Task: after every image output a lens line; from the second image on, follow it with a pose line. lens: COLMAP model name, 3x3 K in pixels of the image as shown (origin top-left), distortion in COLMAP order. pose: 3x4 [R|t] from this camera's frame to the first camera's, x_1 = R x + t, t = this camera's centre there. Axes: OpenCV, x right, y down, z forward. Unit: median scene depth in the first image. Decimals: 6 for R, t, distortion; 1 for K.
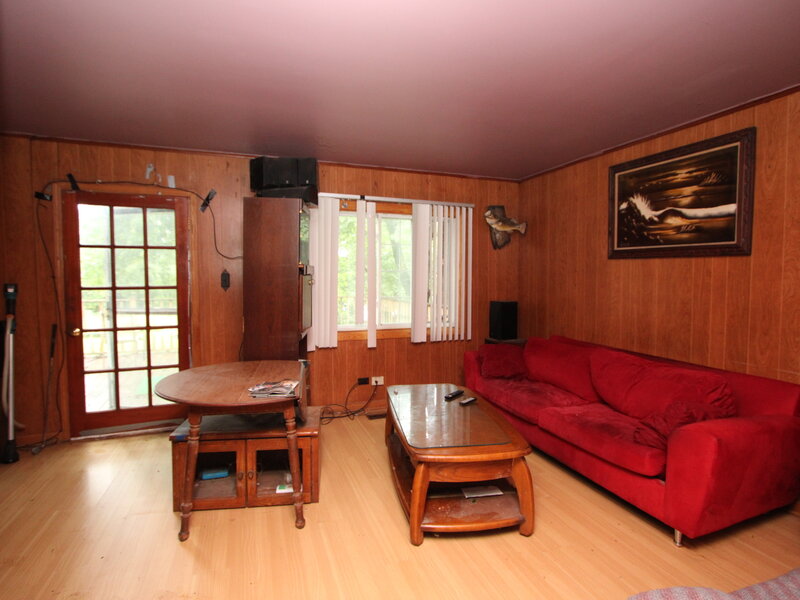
lens RADIAL K [[415.6, 0, 399.8], [0, 415.6, 297.8], [0, 0, 1]] dist [-0.018144, 0.002607]
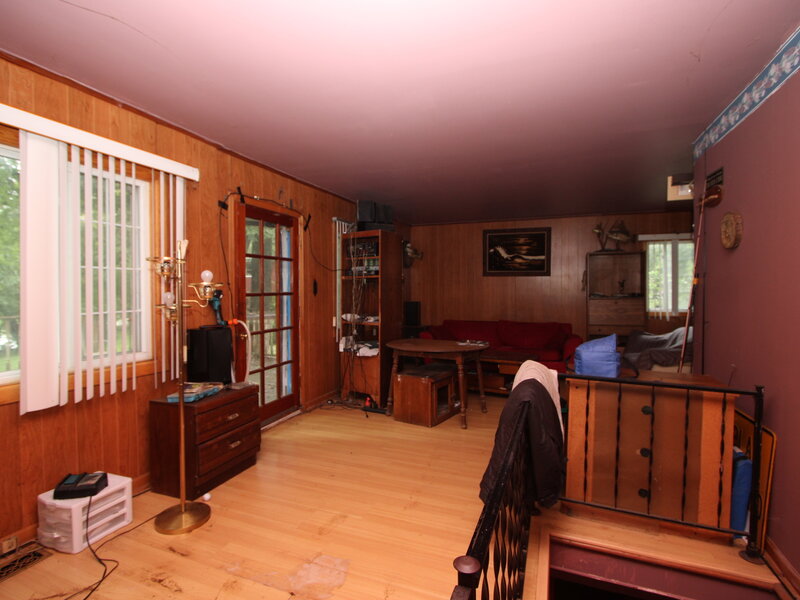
lens RADIAL K [[399.0, 0, 400.0], [0, 399.0, 300.0], [0, 0, 1]] dist [-0.001003, 0.000175]
pose [[0.673675, -0.026217, 0.738562, -1.056899], [0.042991, 0.999068, -0.003750, 0.009347], [-0.737776, 0.034278, 0.674175, 0.006665]]
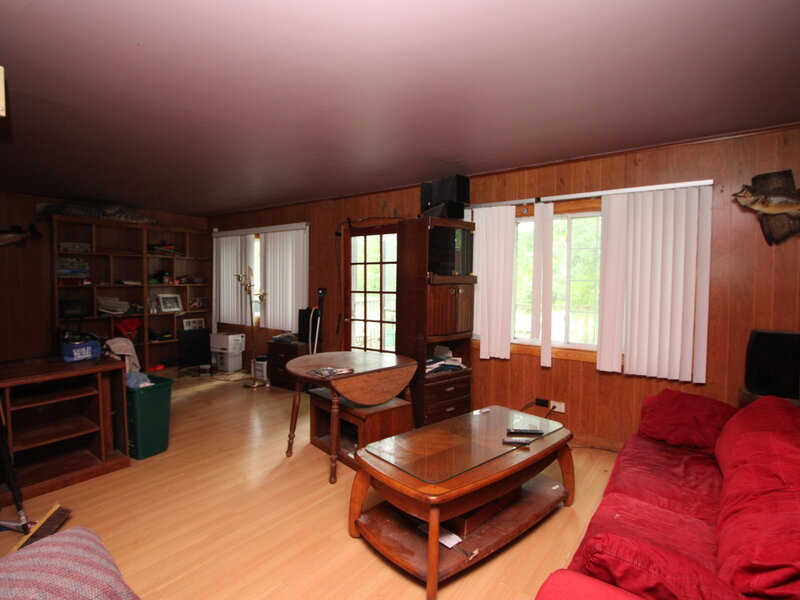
lens RADIAL K [[415.6, 0, 399.8], [0, 415.6, 297.8], [0, 0, 1]] dist [-0.018144, 0.002607]
pose [[0.545164, 0.036605, -0.837530, 0.516322], [-0.050872, 0.998650, 0.010533, -0.020950], [0.836784, 0.036865, 0.546290, 0.257767]]
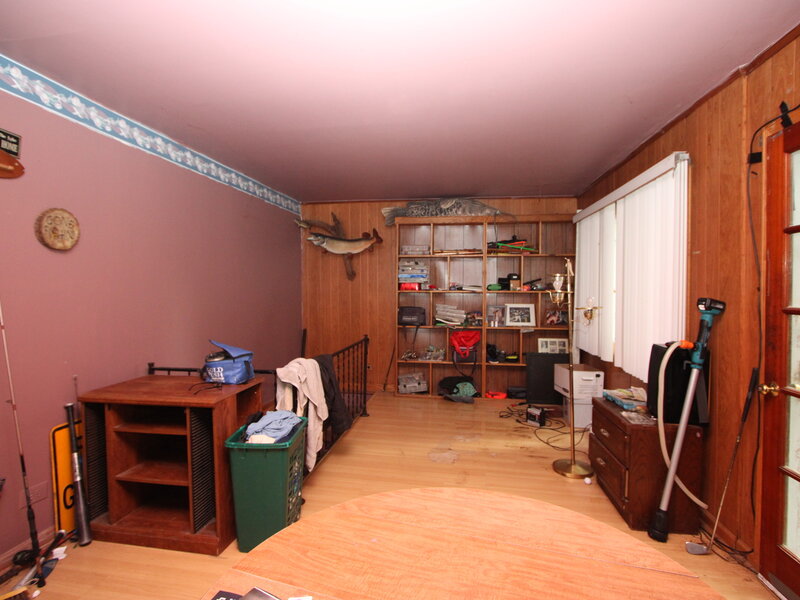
lens RADIAL K [[415.6, 0, 399.8], [0, 415.6, 297.8], [0, 0, 1]] dist [-0.018144, 0.002607]
pose [[-0.500891, 0.016036, -0.865362, -0.055562], [-0.054089, 0.997294, 0.049789, -0.032872], [0.863819, 0.071746, -0.498668, 0.693626]]
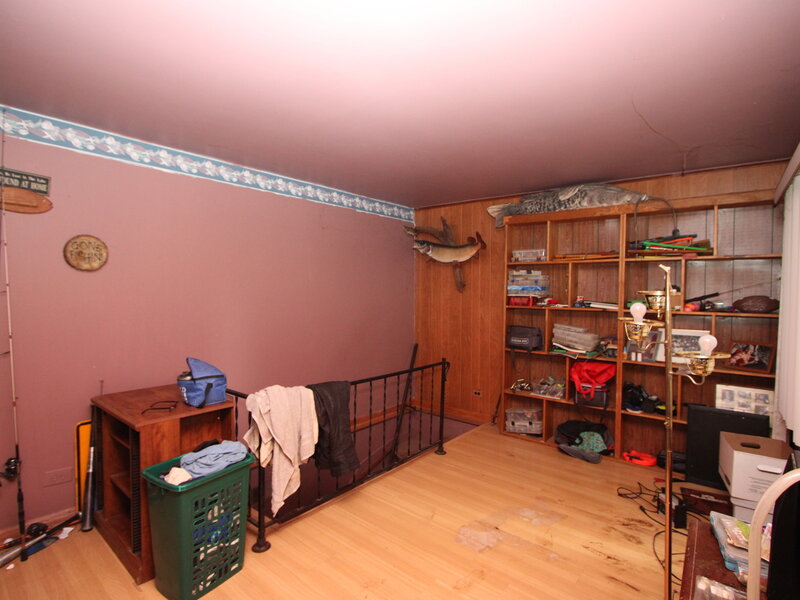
lens RADIAL K [[415.6, 0, 399.8], [0, 415.6, 297.8], [0, 0, 1]] dist [-0.018144, 0.002607]
pose [[-0.867403, -0.007953, -0.497543, -0.397274], [-0.045831, 0.996899, 0.063967, -0.064457], [0.495491, 0.078288, -0.865078, 0.817615]]
